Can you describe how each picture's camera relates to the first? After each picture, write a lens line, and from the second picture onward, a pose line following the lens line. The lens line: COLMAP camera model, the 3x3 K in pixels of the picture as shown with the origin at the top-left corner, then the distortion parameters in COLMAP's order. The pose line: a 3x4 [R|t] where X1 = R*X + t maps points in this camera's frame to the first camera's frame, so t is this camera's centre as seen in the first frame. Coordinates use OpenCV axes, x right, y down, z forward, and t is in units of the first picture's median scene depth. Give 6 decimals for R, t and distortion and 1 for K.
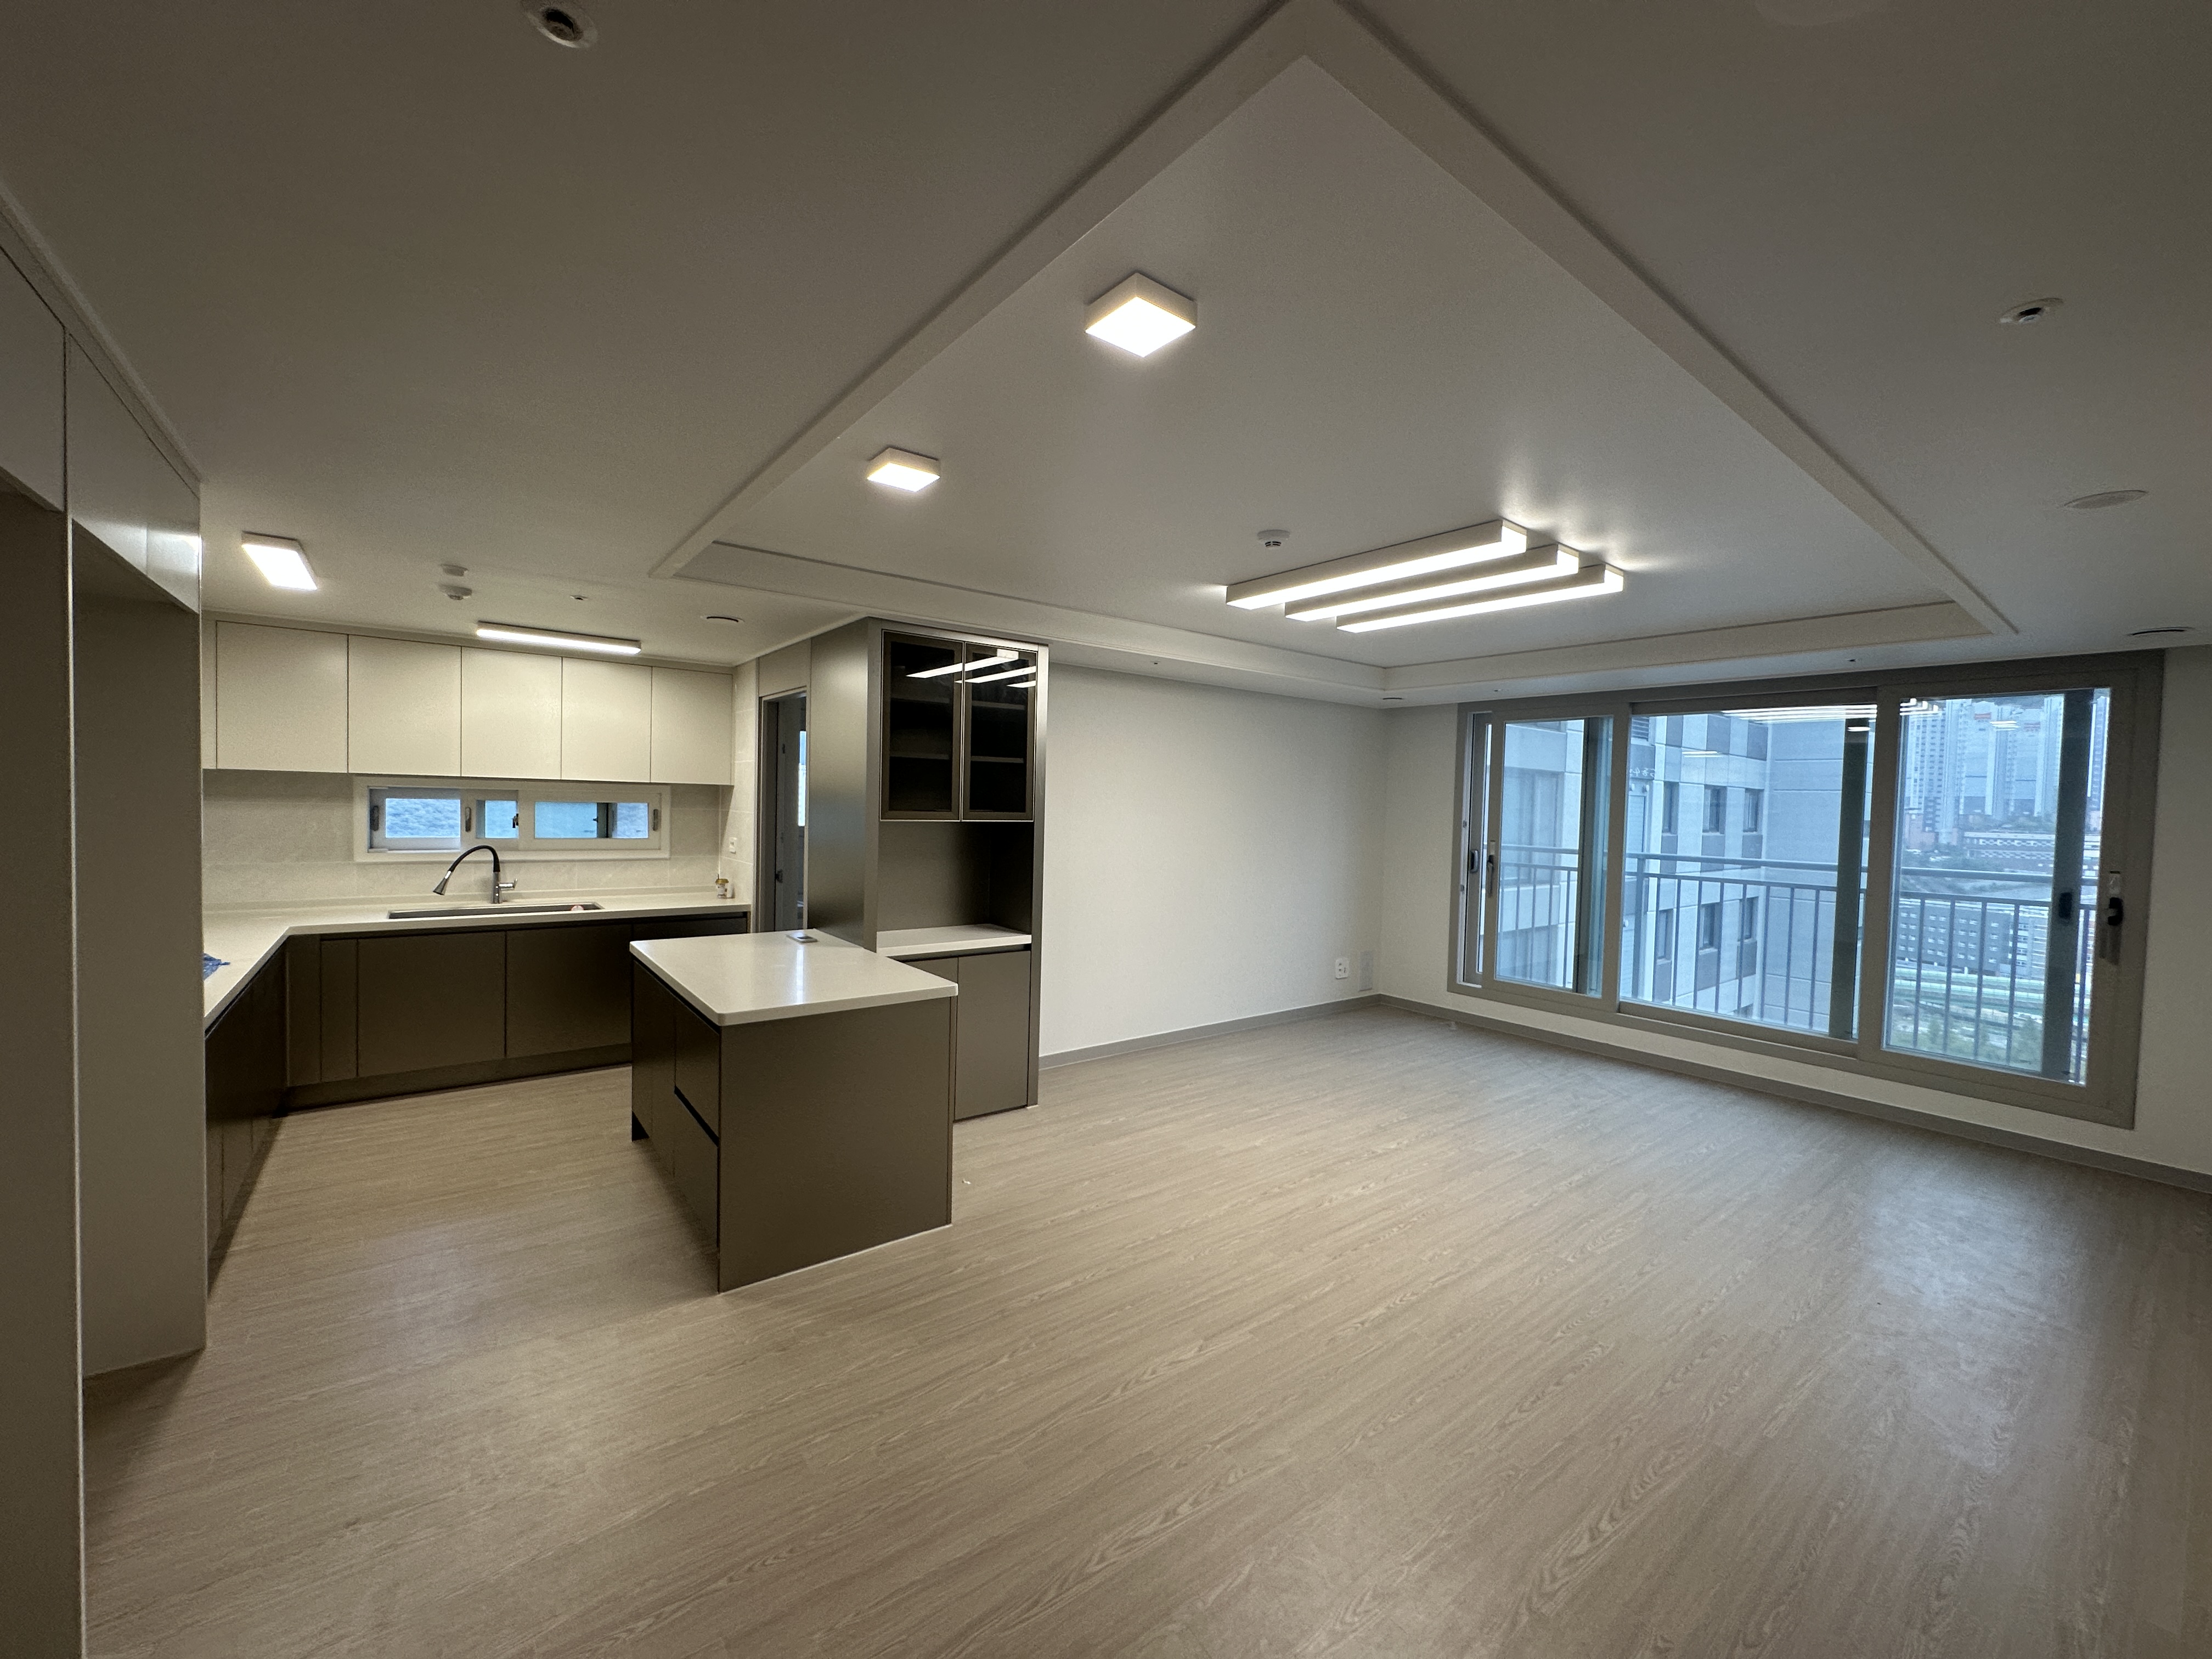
lens RADIAL K [[884.4, 0, 1100.9], [0, 884.4, 827.9], [0, 0, 1]] dist [0.001319, 0.000252]
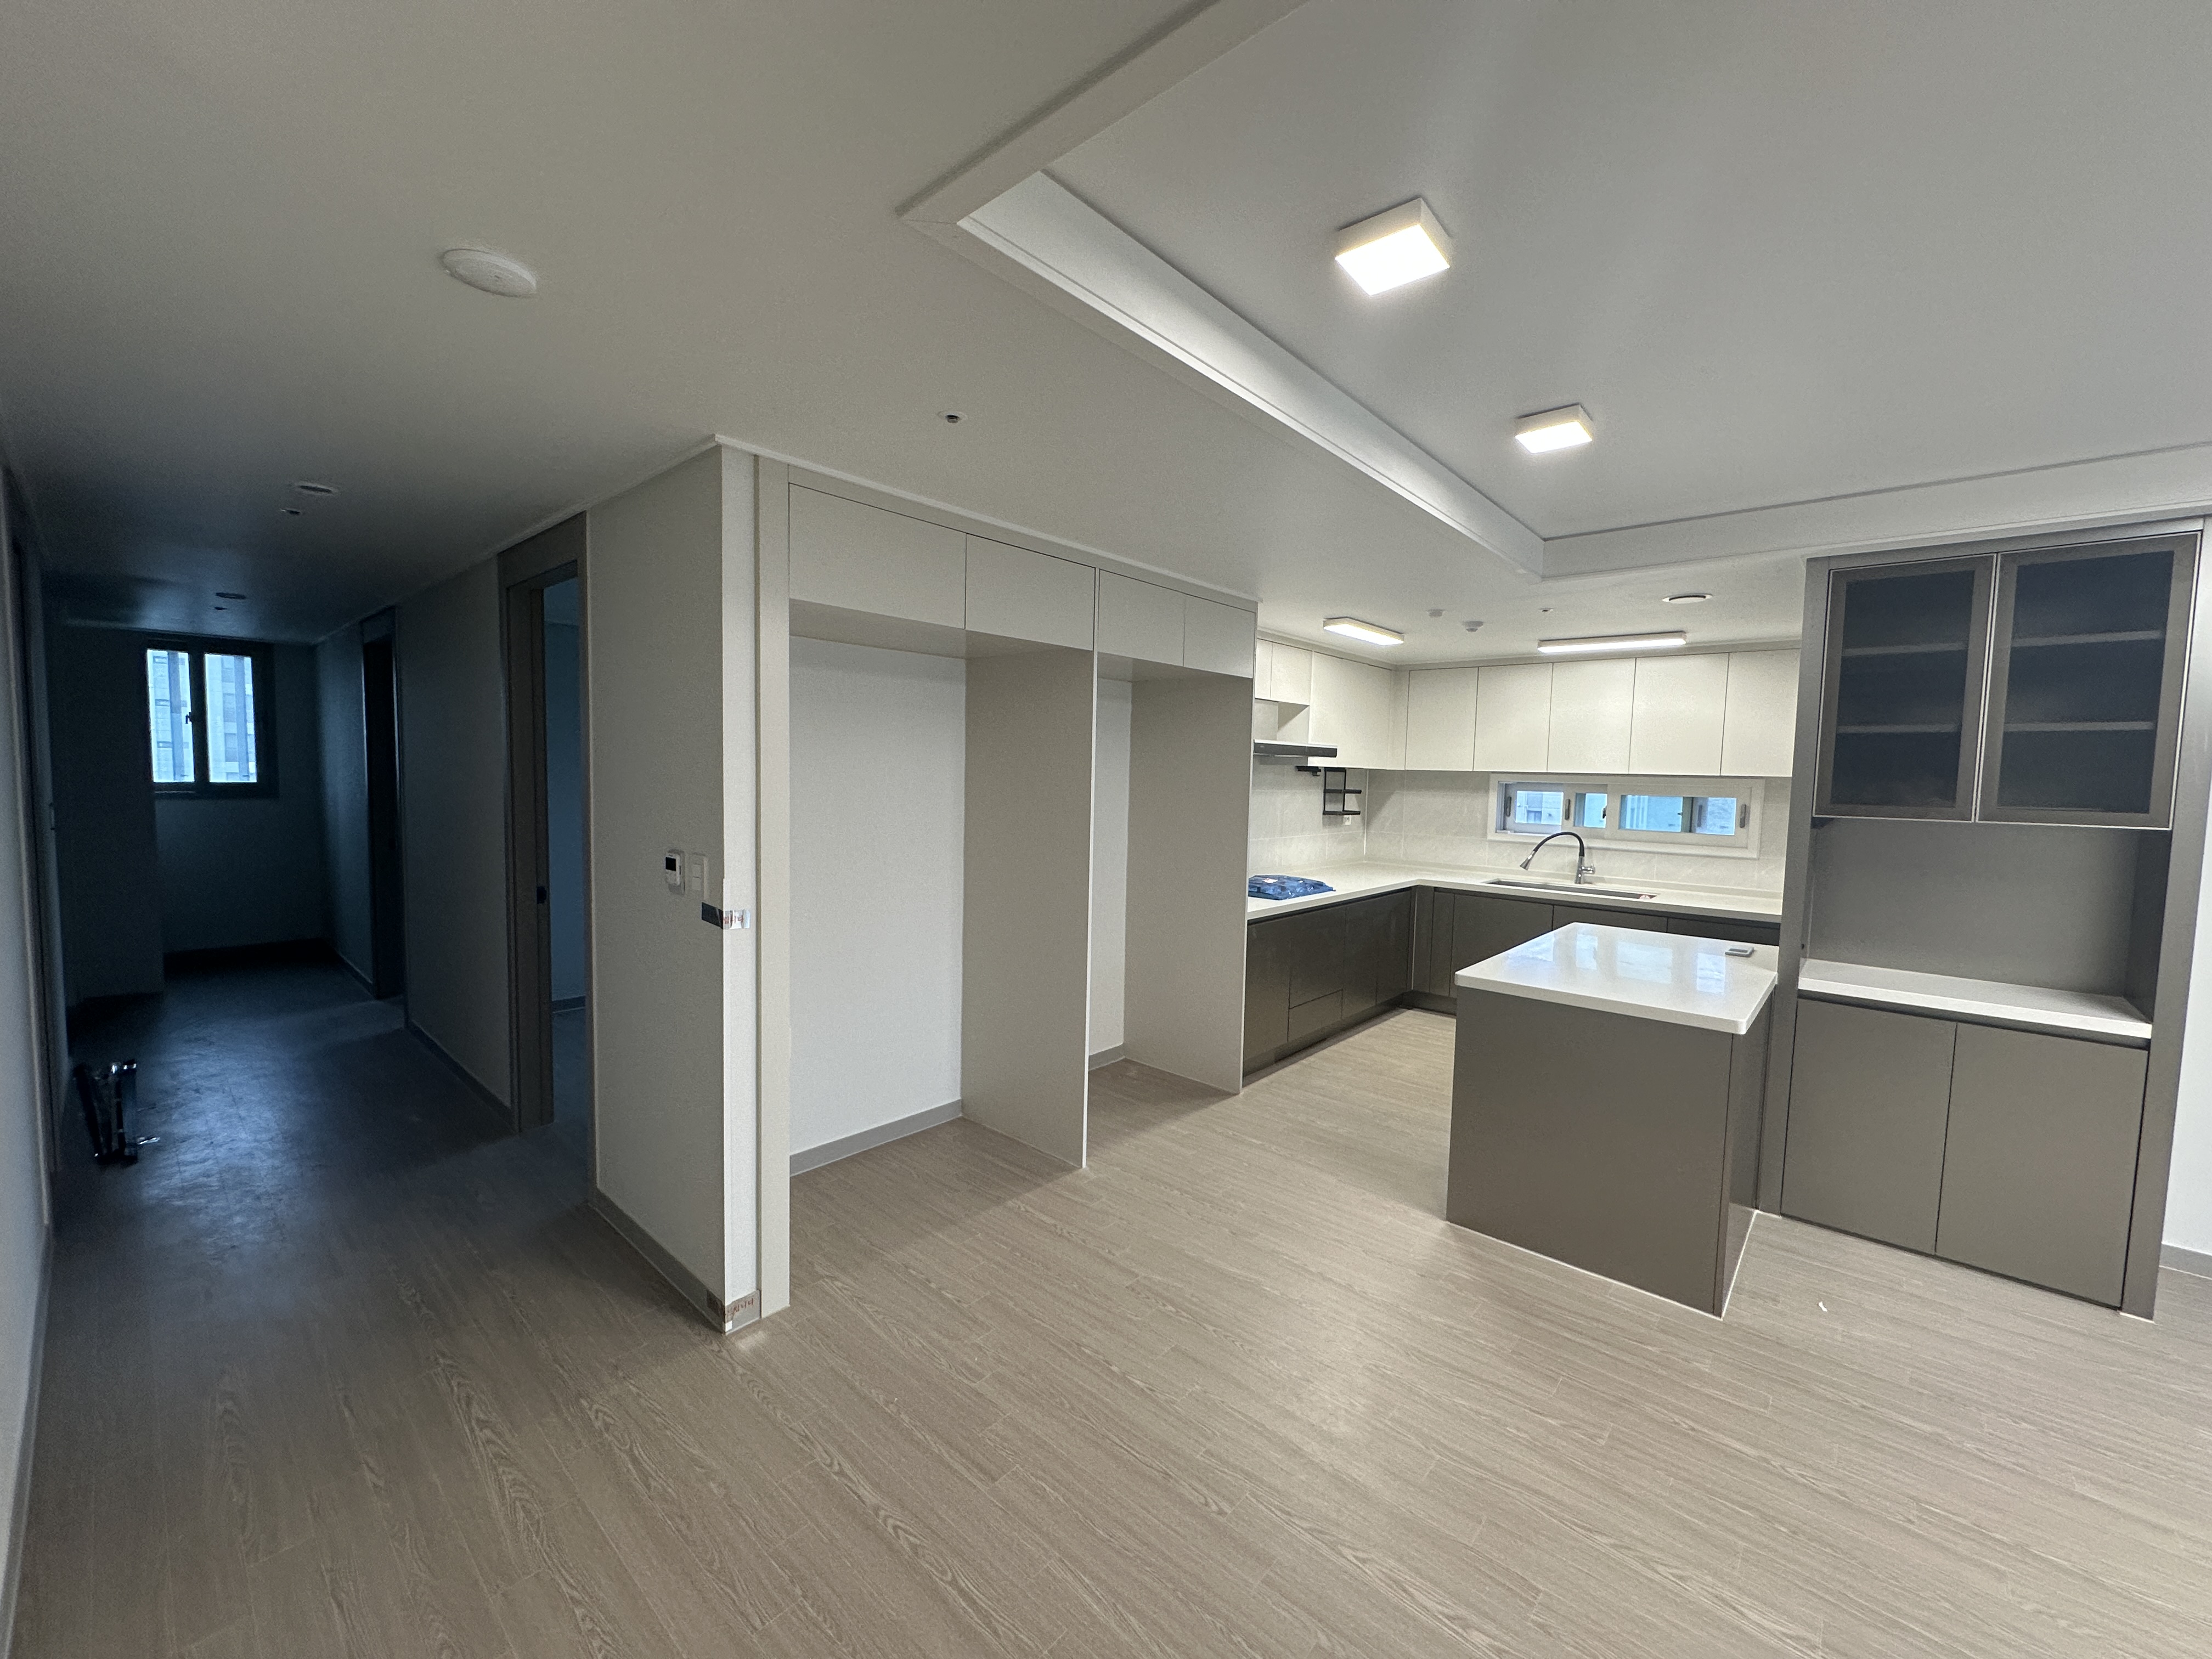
lens RADIAL K [[881.9, 0, 1108.4], [0, 881.9, 830.5], [0, 0, 1]] dist [-0.002994, 0.000725]
pose [[0.188384, 0.043606, -0.981127, 0.354431], [-0.044953, 0.998350, 0.035741, 0.004190], [0.981066, 0.037372, 0.190033, 0.213800]]
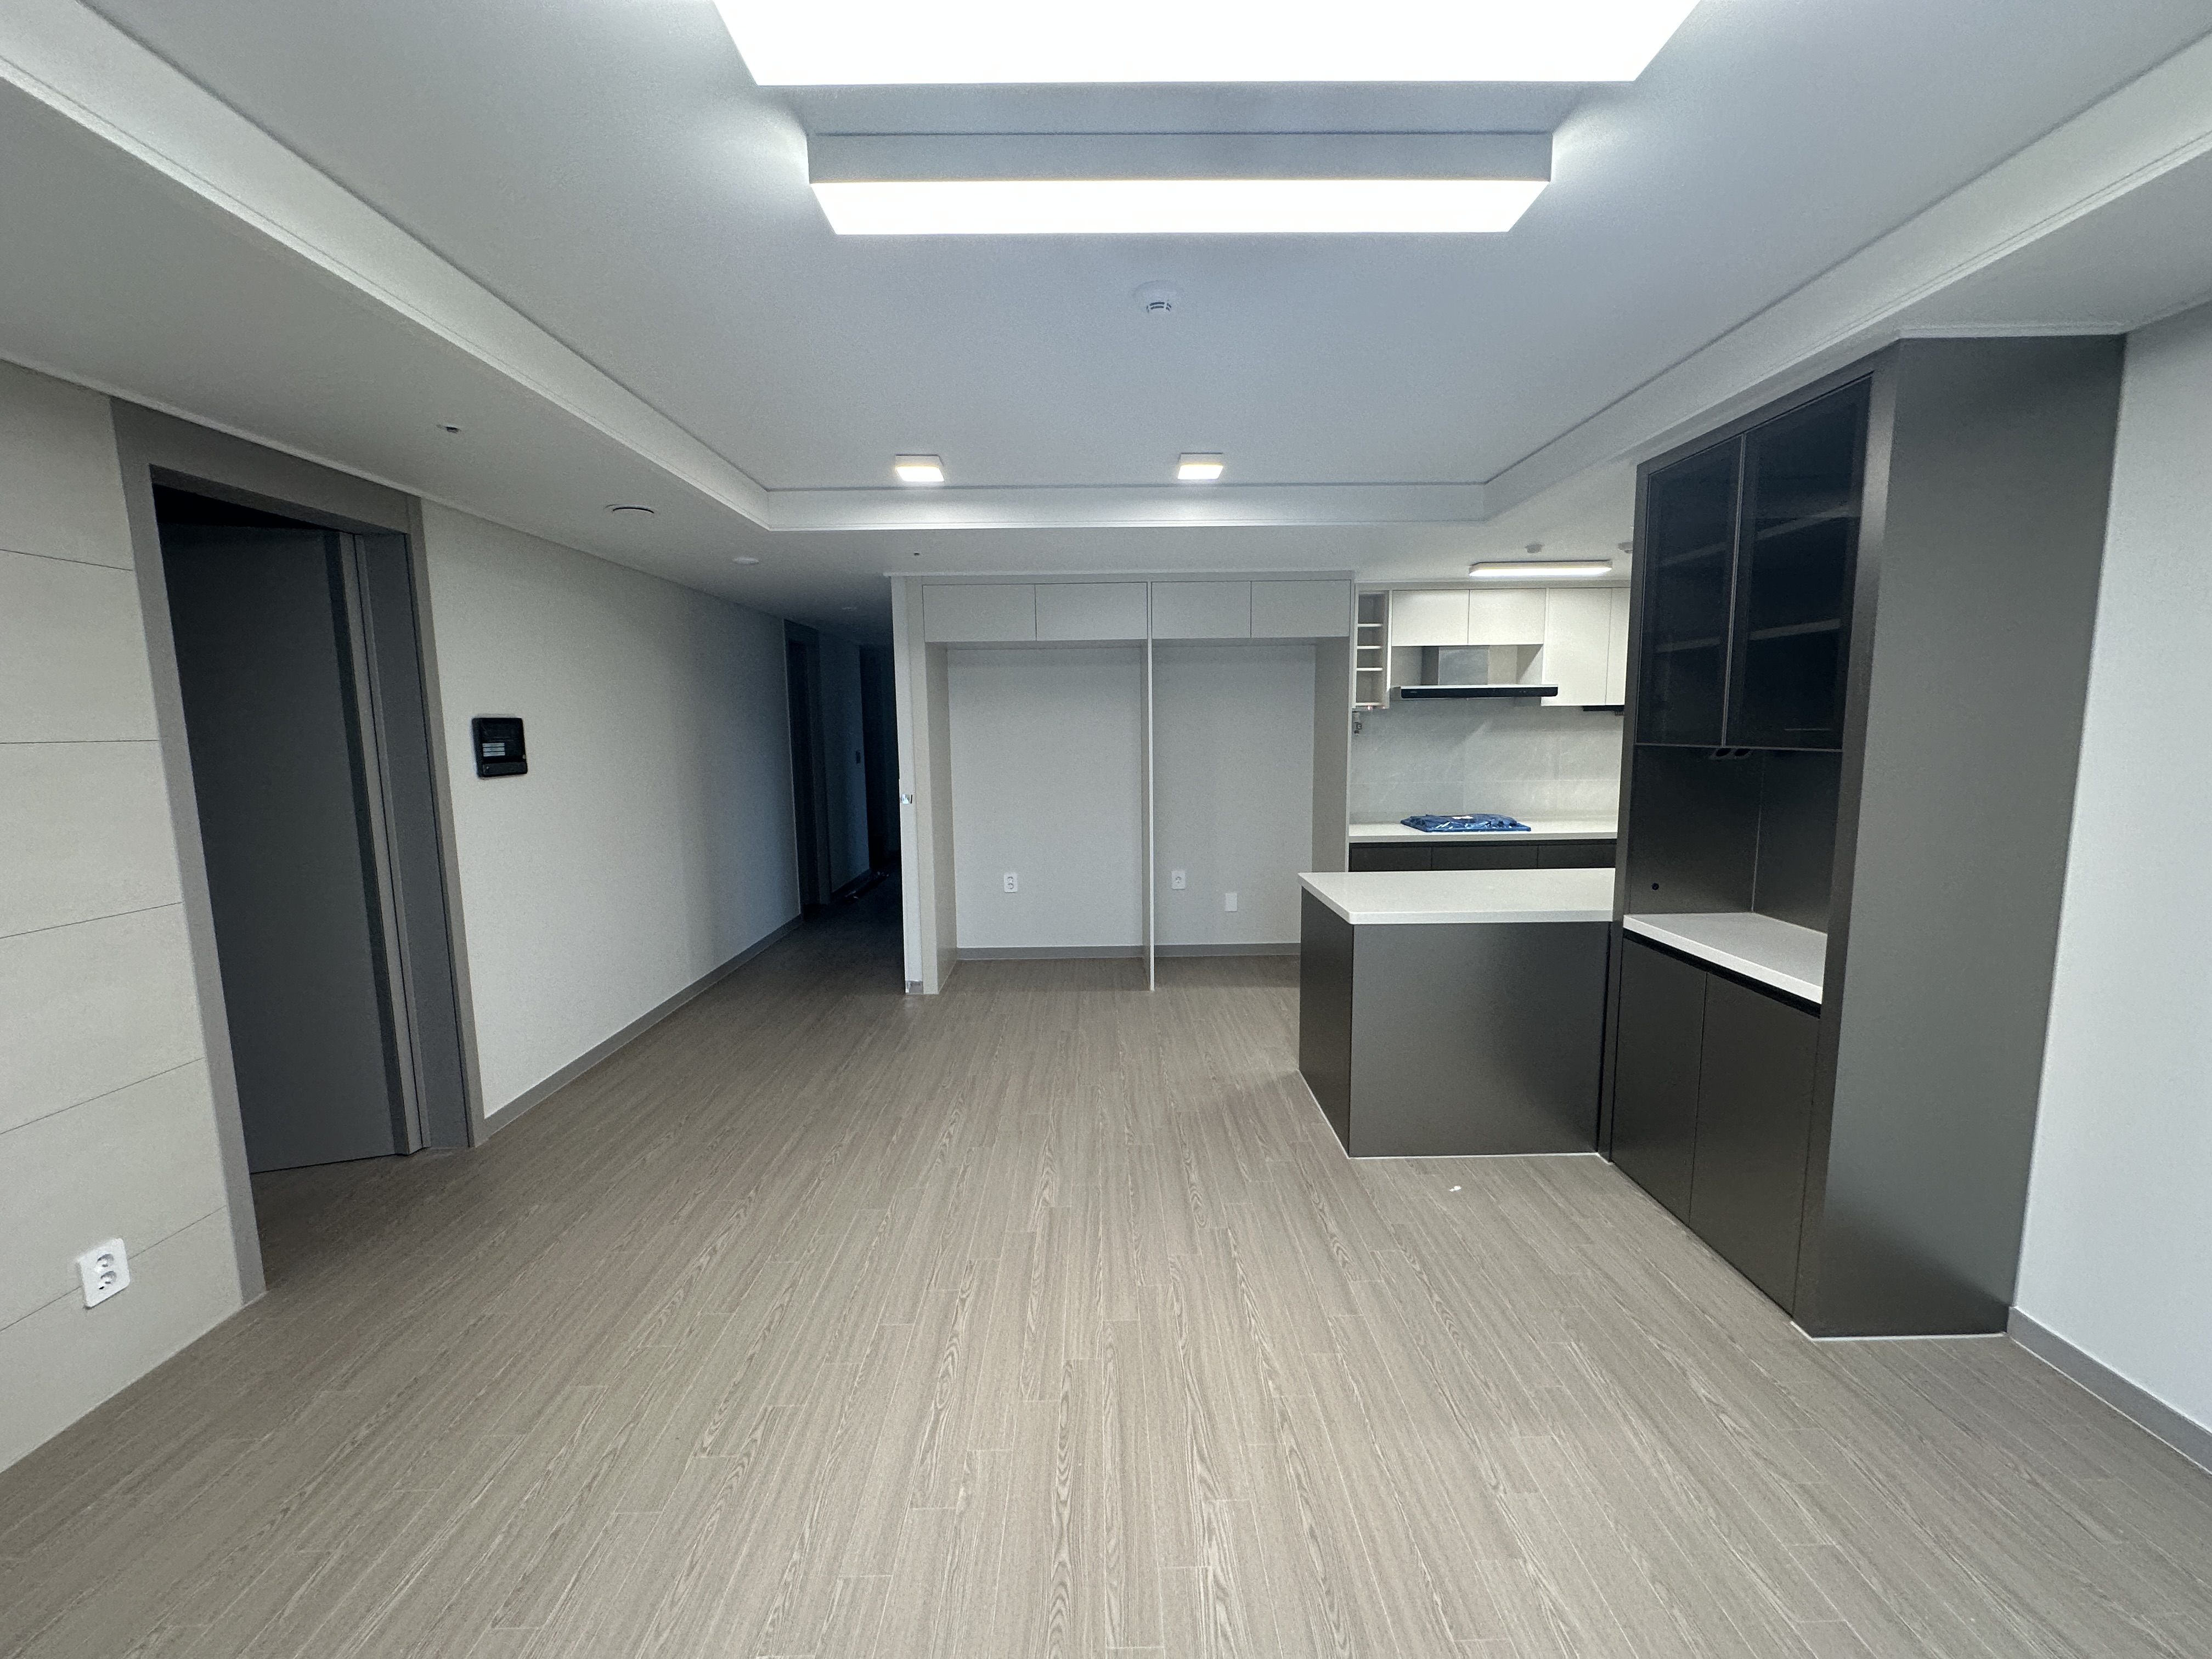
lens RADIAL K [[866.3, 0, 1110.9], [0, 866.3, 831.9], [0, 0, 1]] dist [0.000239, 0.000140]
pose [[-0.594854, 0.078289, -0.800012, 0.524234], [-0.026326, 0.992814, 0.116732, -0.007740], [0.803403, 0.090500, -0.588518, 0.961548]]
